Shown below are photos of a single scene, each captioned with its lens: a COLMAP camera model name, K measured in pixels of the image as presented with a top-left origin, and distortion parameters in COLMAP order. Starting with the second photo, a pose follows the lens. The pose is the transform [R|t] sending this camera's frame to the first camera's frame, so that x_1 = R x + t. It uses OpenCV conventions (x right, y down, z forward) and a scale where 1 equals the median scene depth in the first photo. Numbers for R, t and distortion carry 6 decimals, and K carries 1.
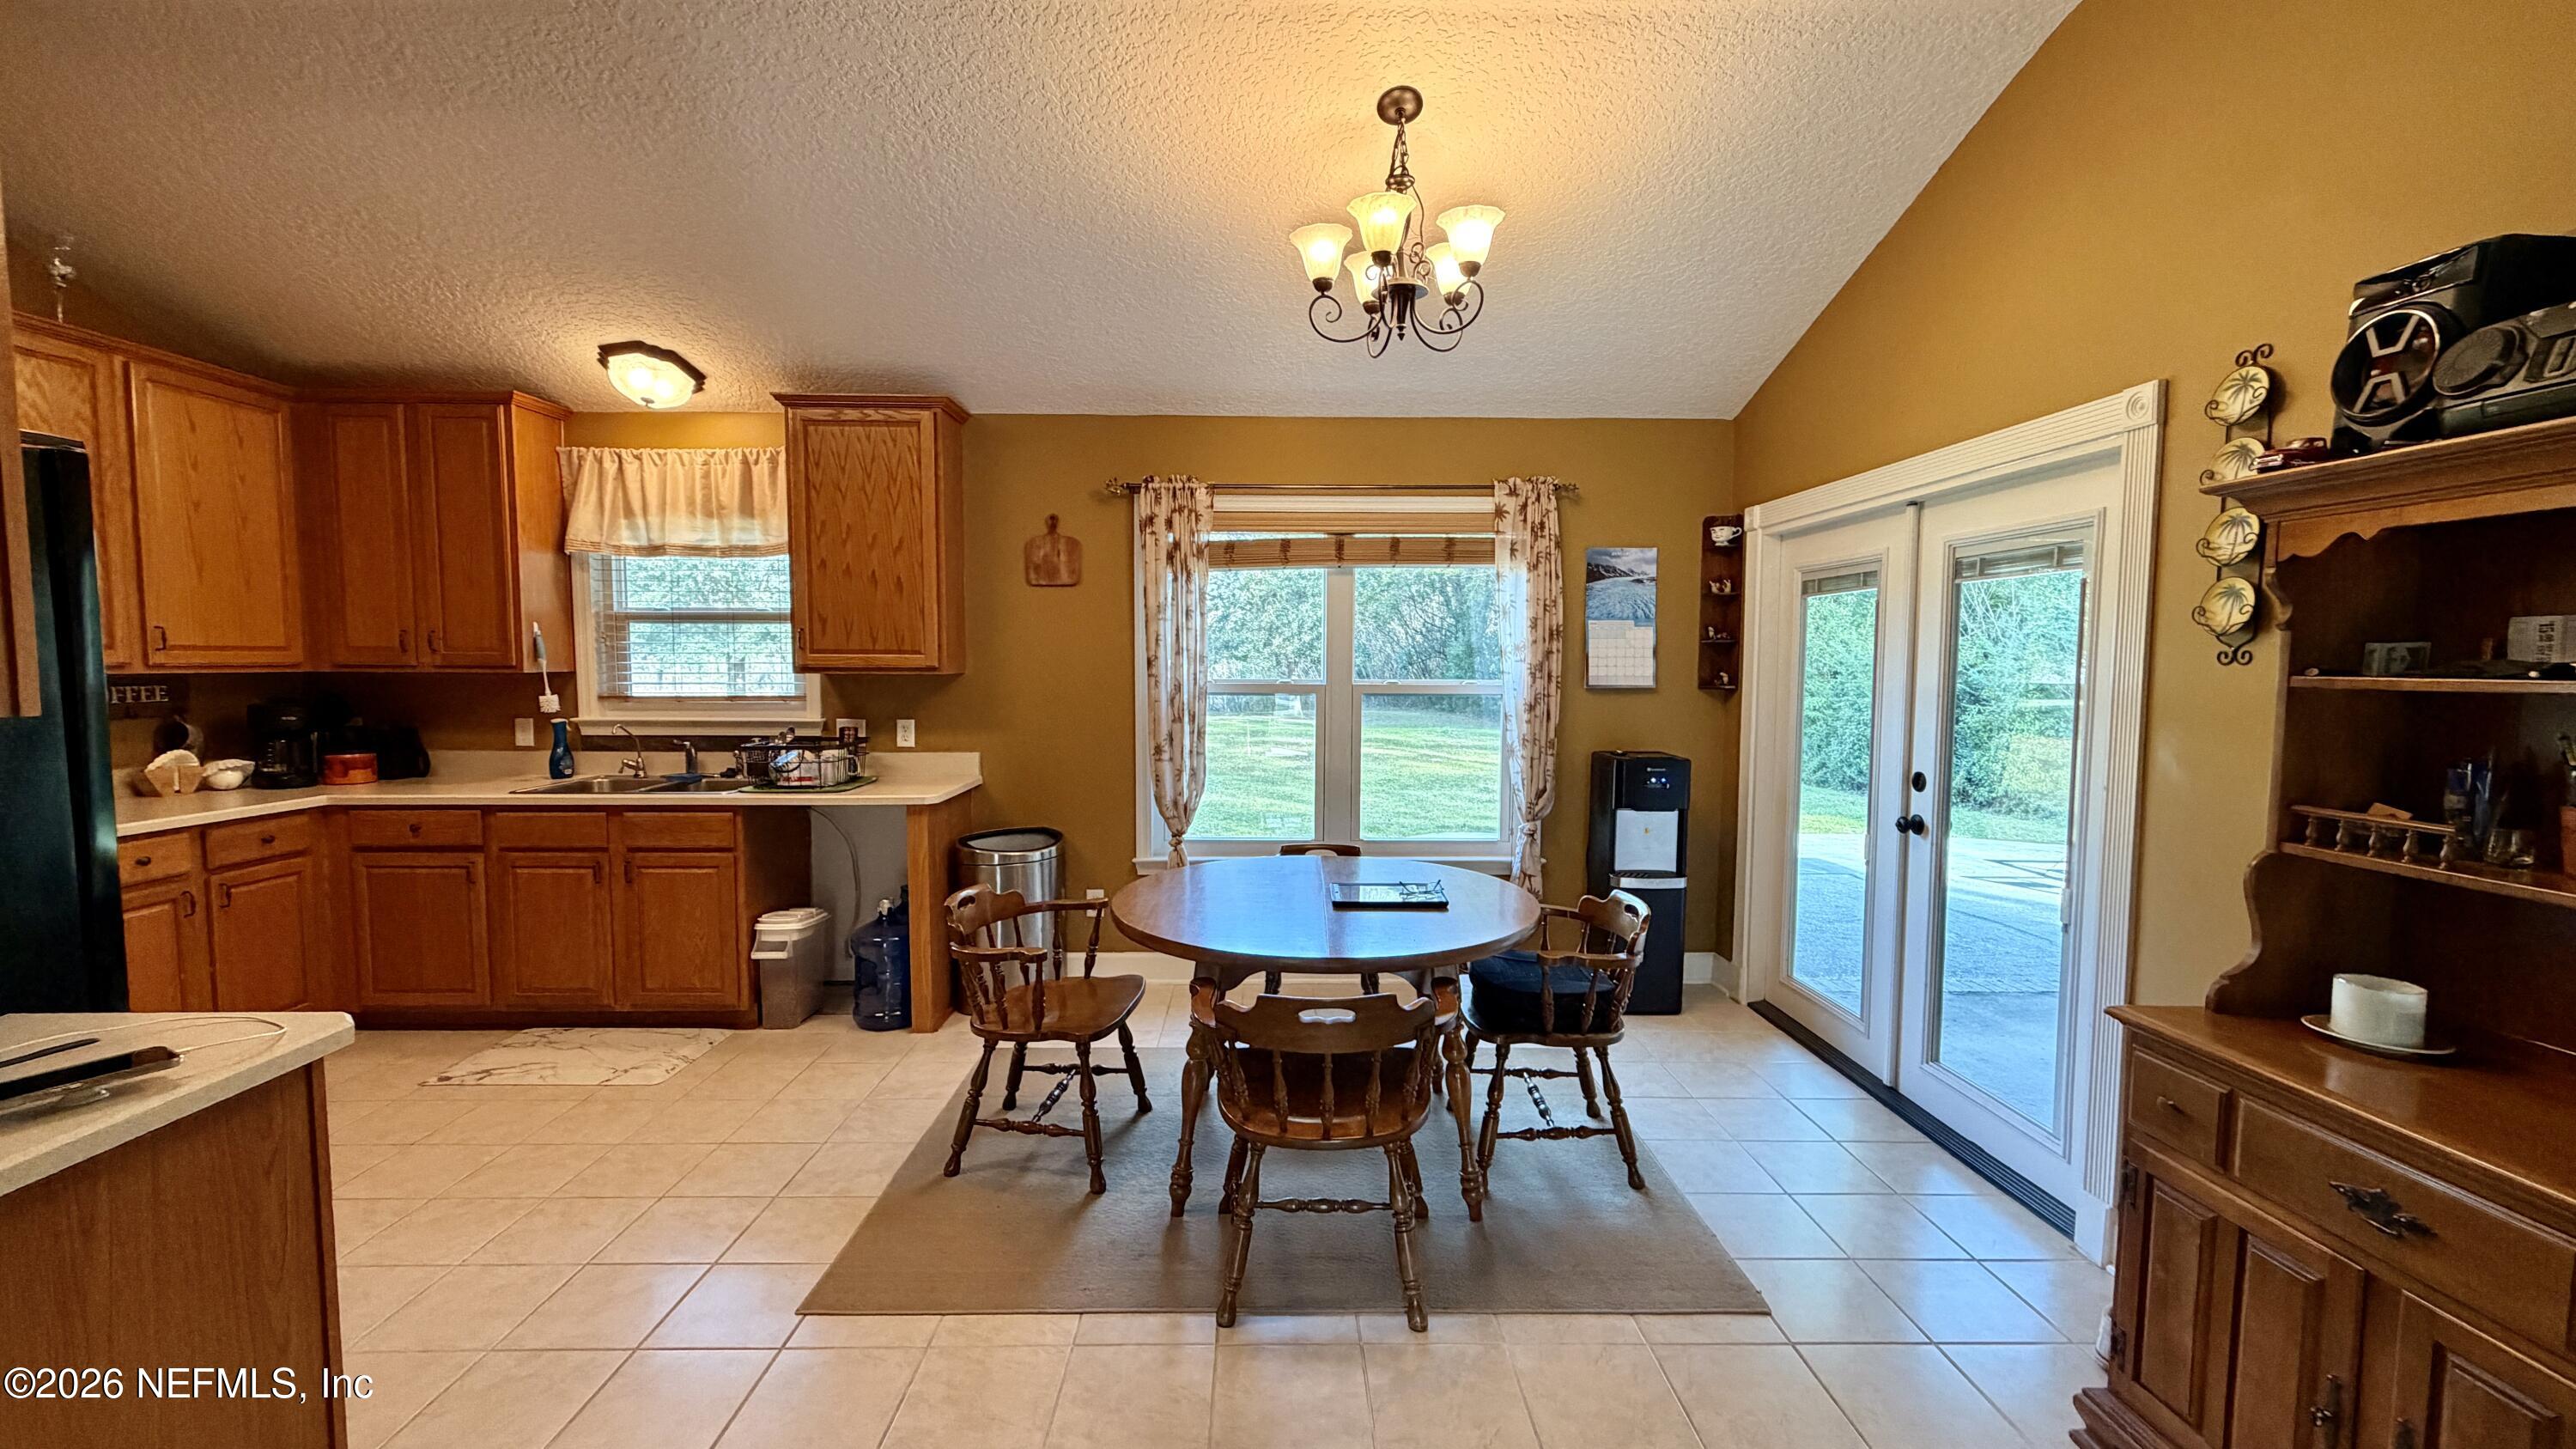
lens RADIAL K [[1023.6, 0, 1286.0], [0, 1023.6, 724.7], [0, 0, 1]] dist [-0.001964, 0.000747]
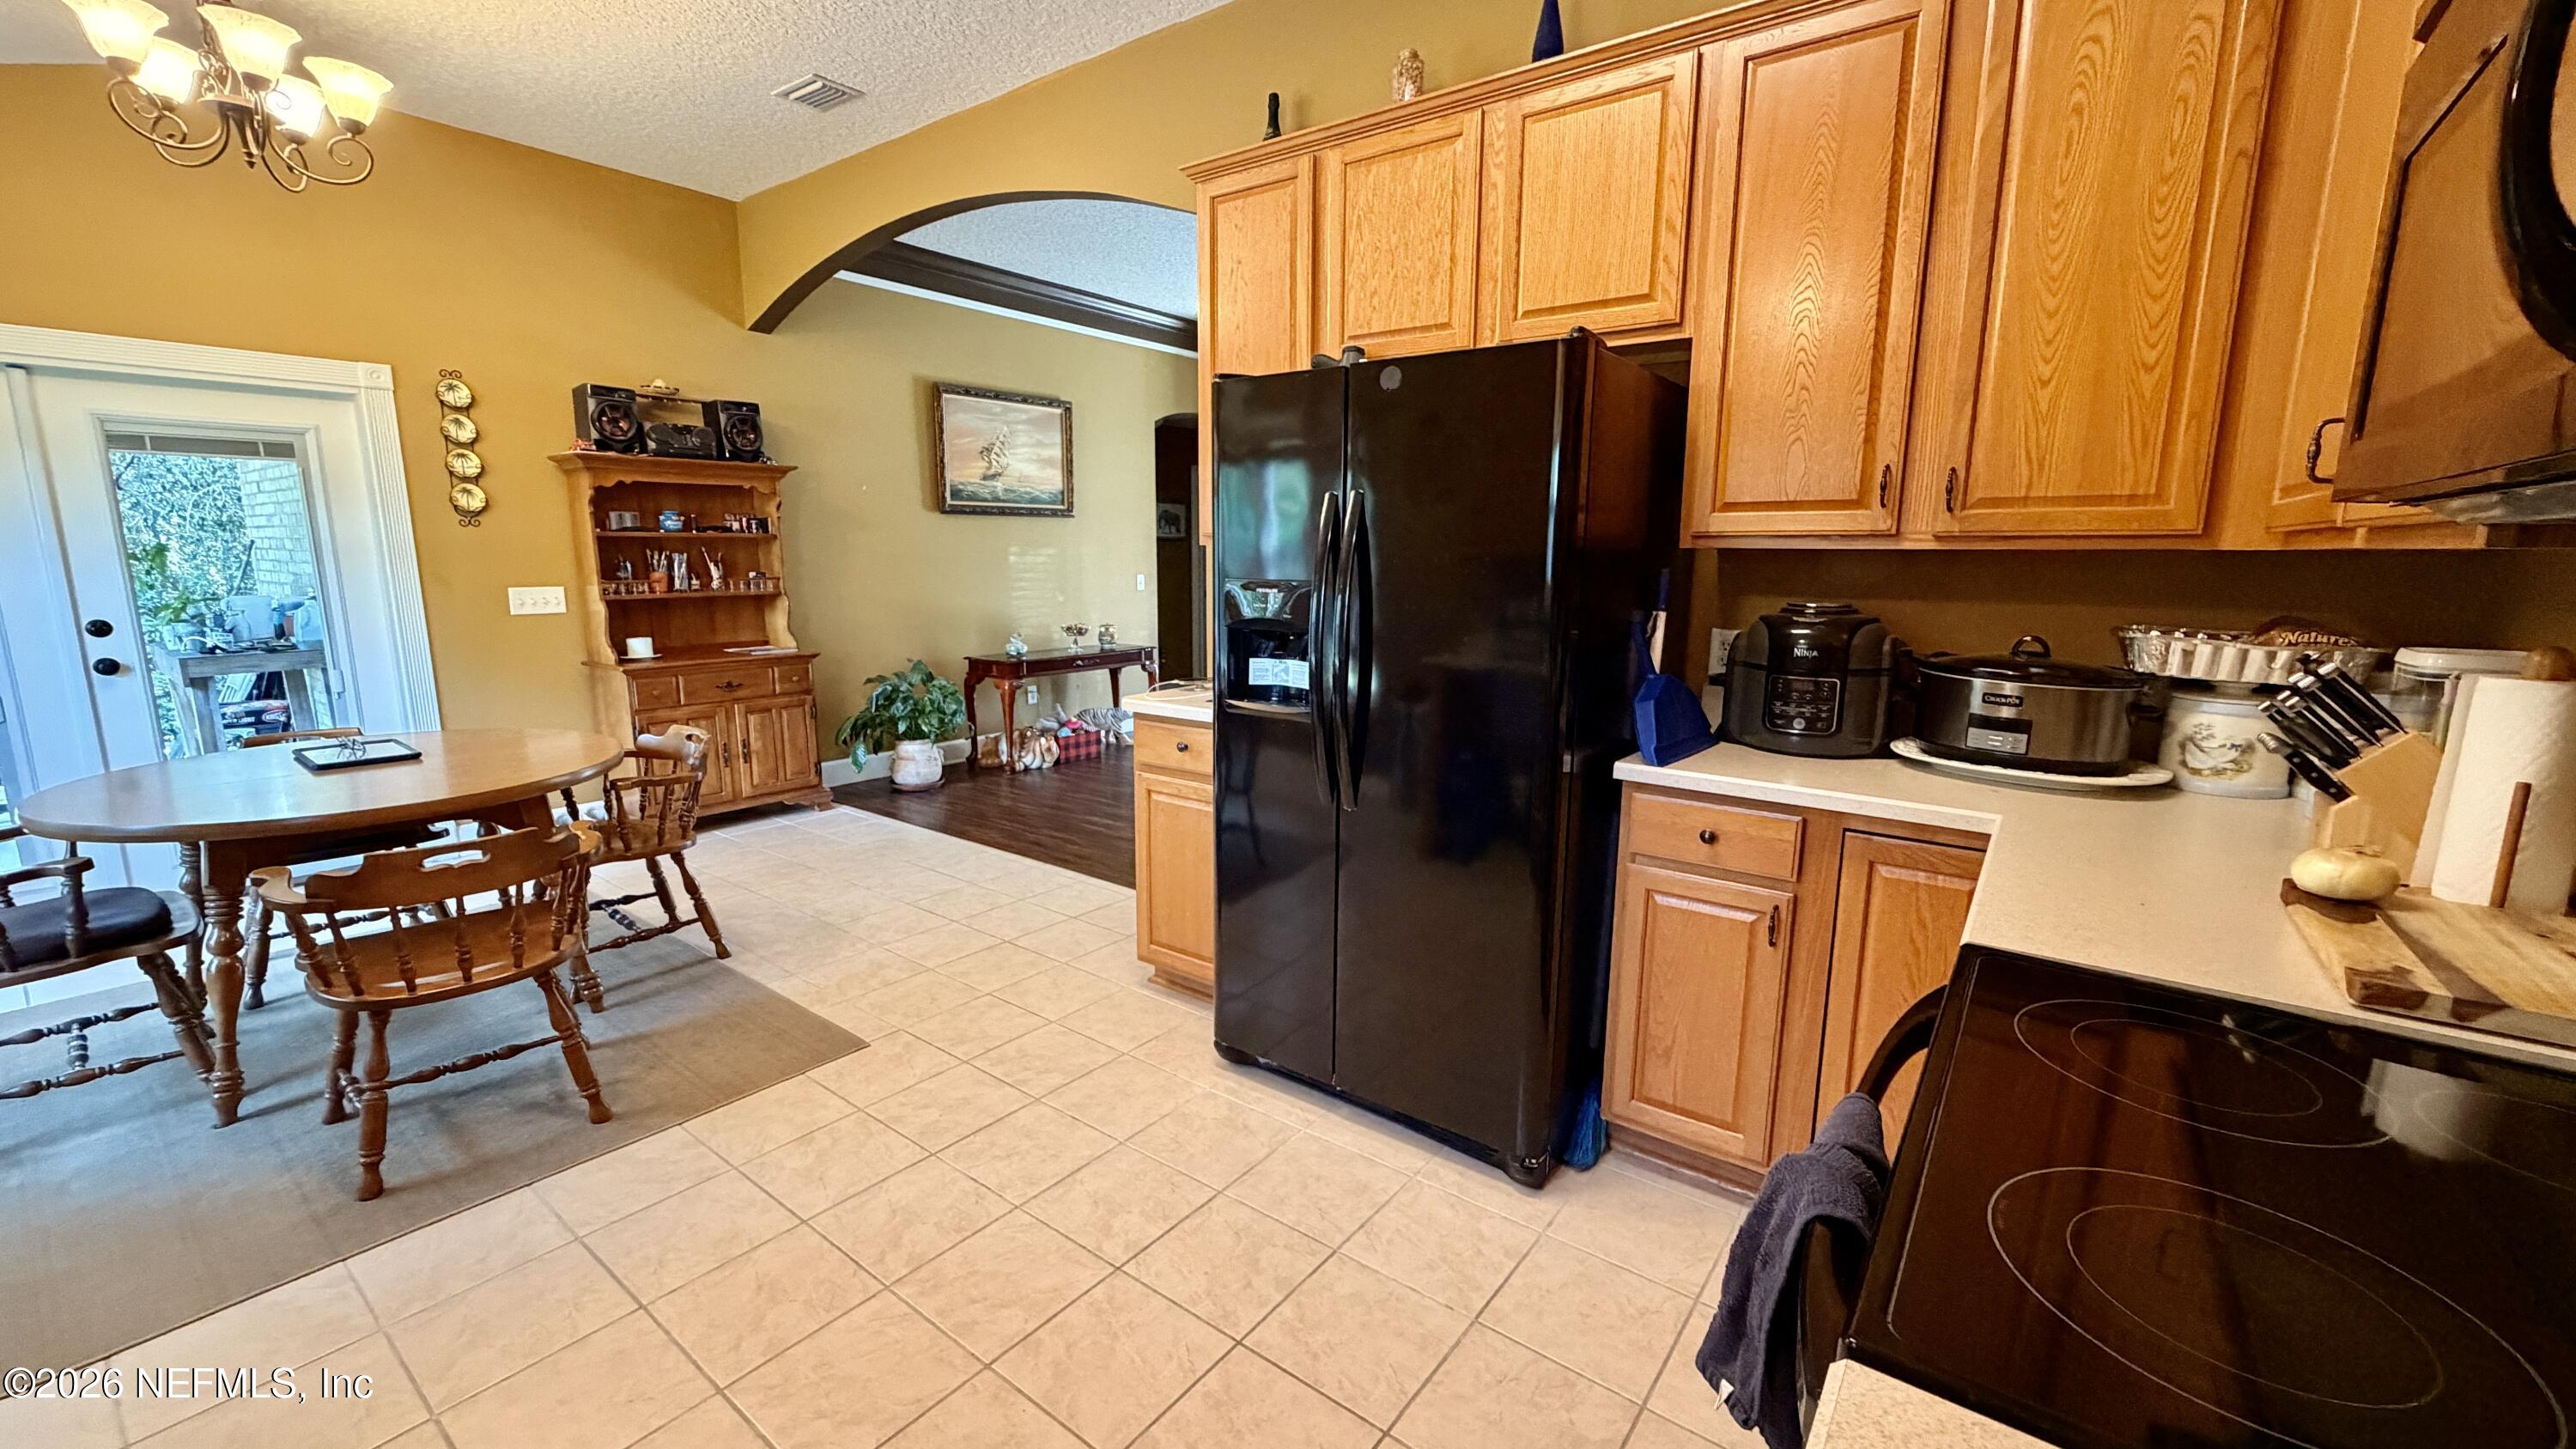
lens RADIAL K [[1023.6, 0, 1281.6], [0, 1023.6, 731.5], [0, 0, 1]] dist [-0.001964, 0.000747]
pose [[-0.785681, -0.119939, 0.606893, -0.844251], [0.030130, 0.972442, 0.231188, -0.042239], [-0.617897, 0.199926, -0.760416, 0.825659]]
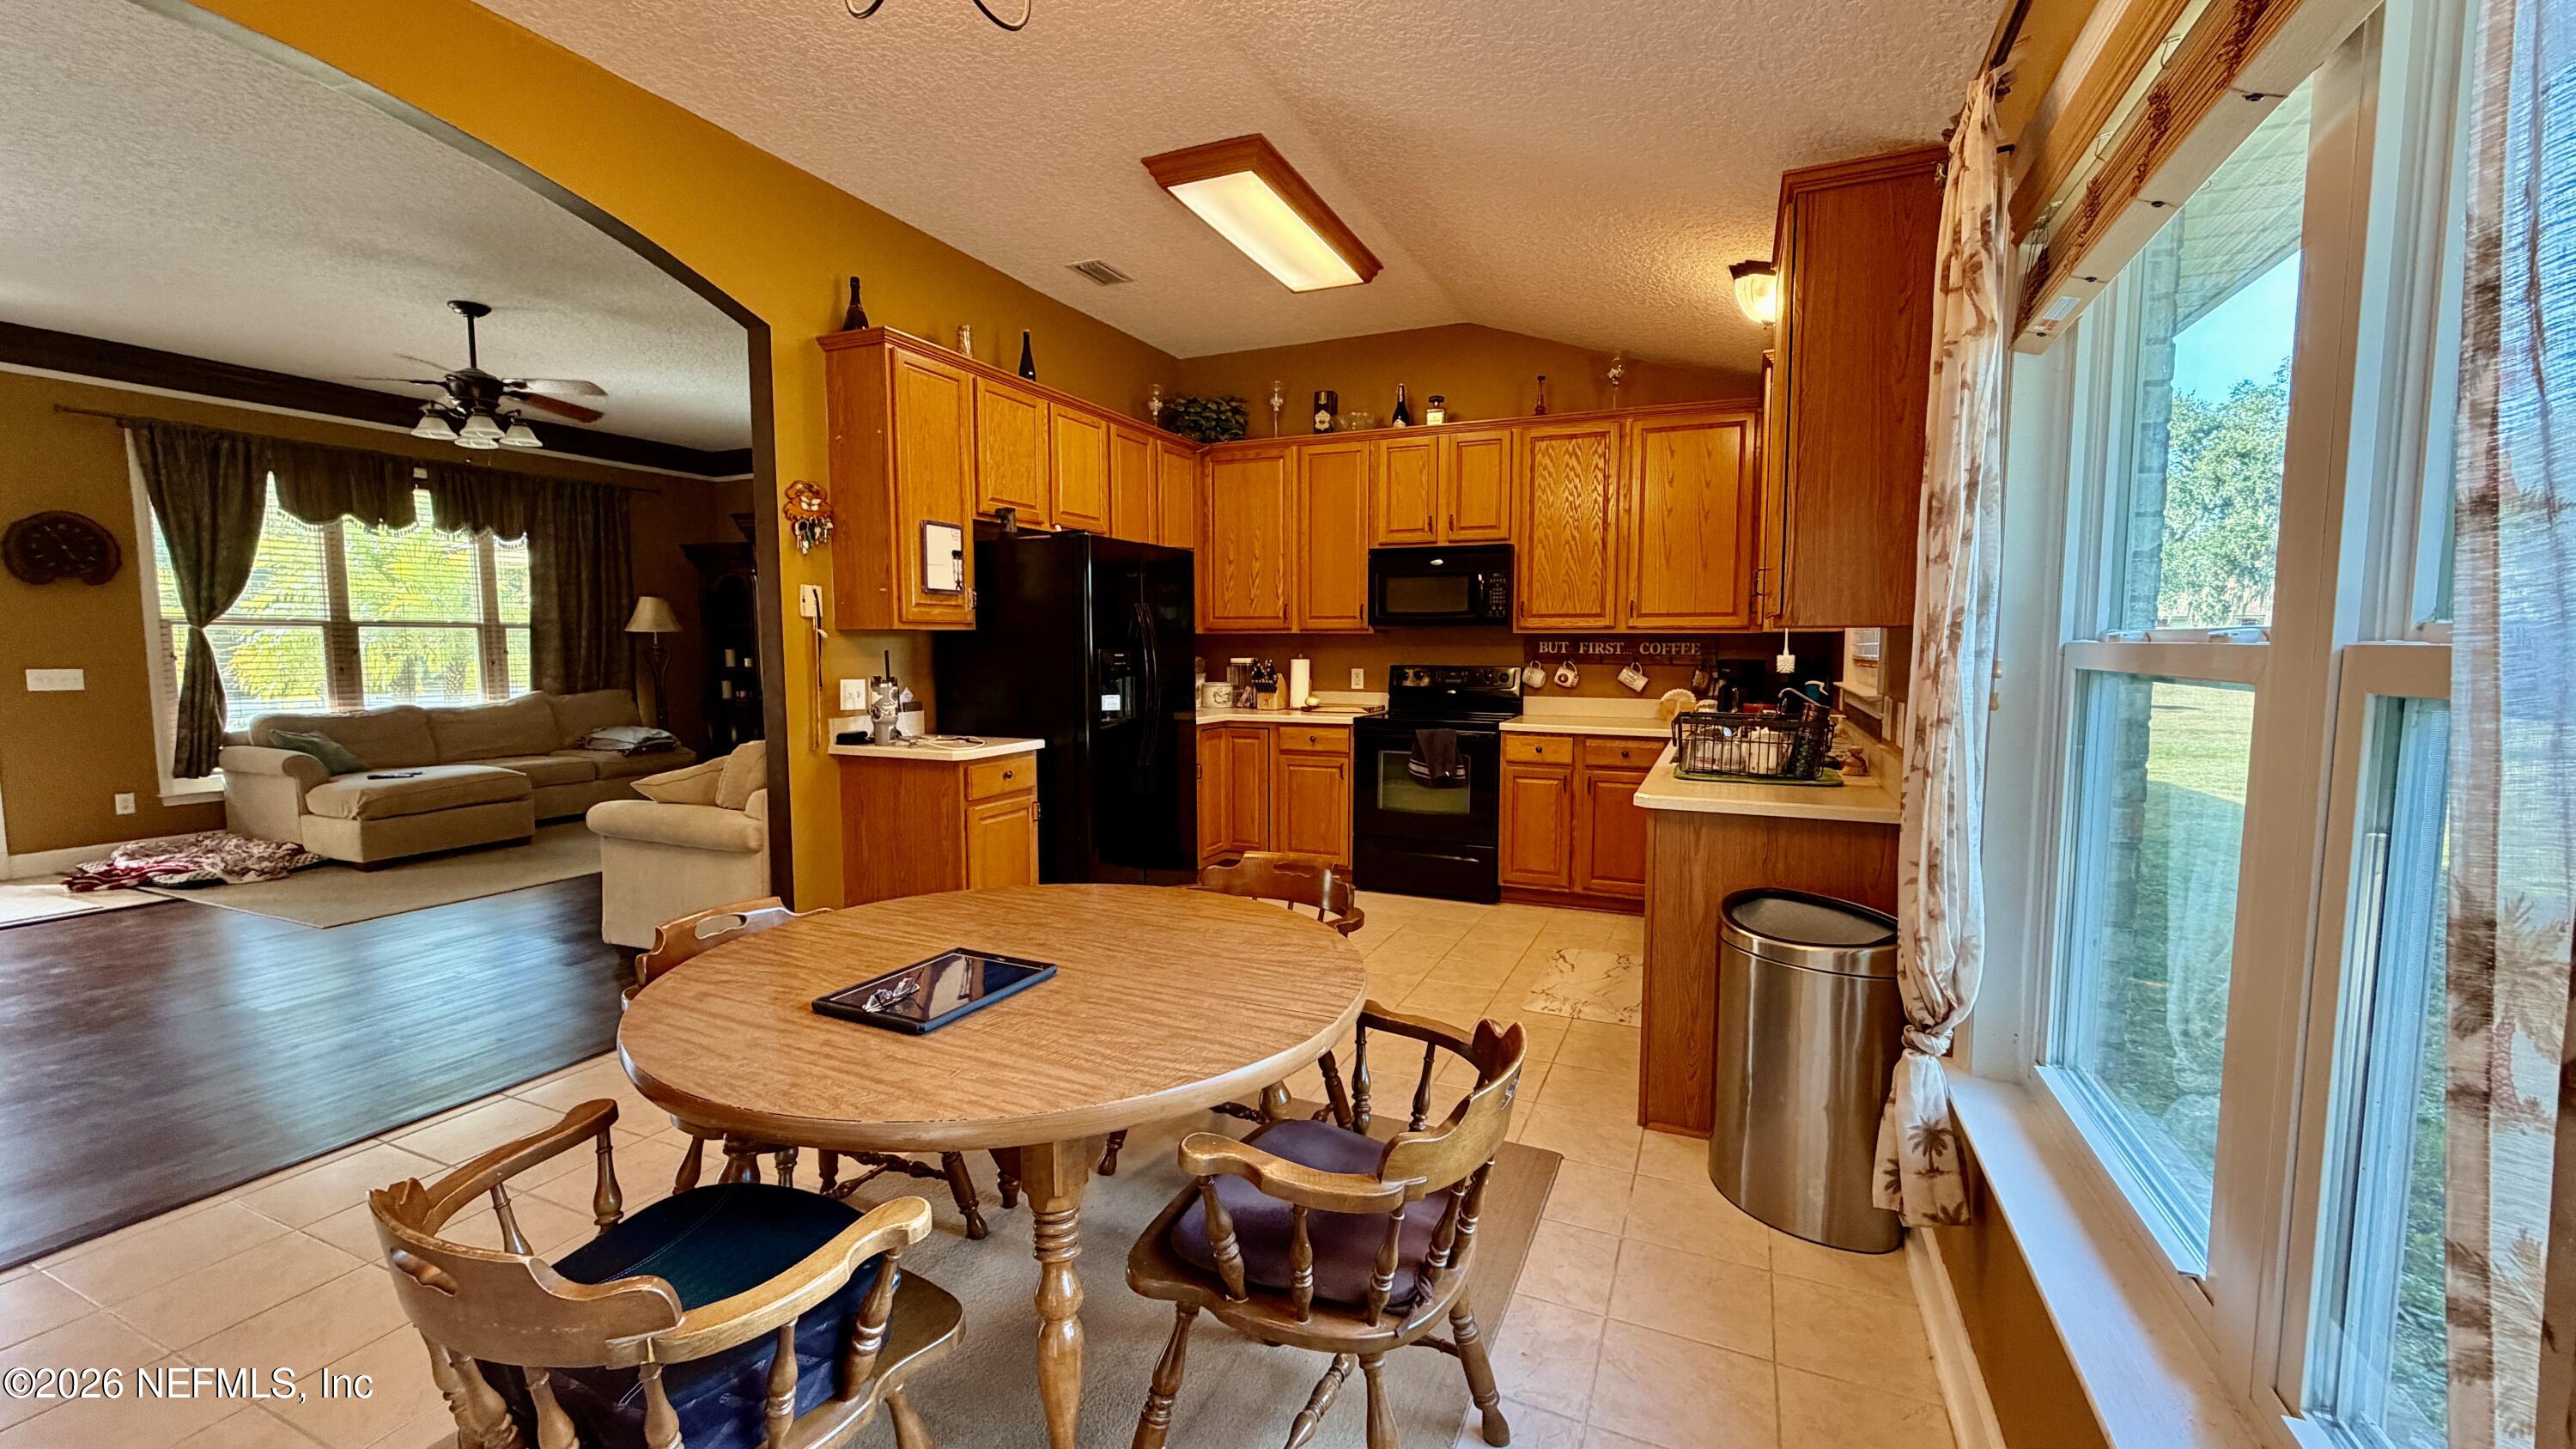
lens RADIAL K [[1023.6, 0, 1281.2], [0, 1023.6, 726.3], [0, 0, 1]] dist [-0.001964, 0.000747]
pose [[-0.423755, 0.069823, -0.903081, 0.358324], [-0.062747, 0.992366, 0.106169, -0.033809], [0.903601, 0.101655, -0.416139, 0.955771]]
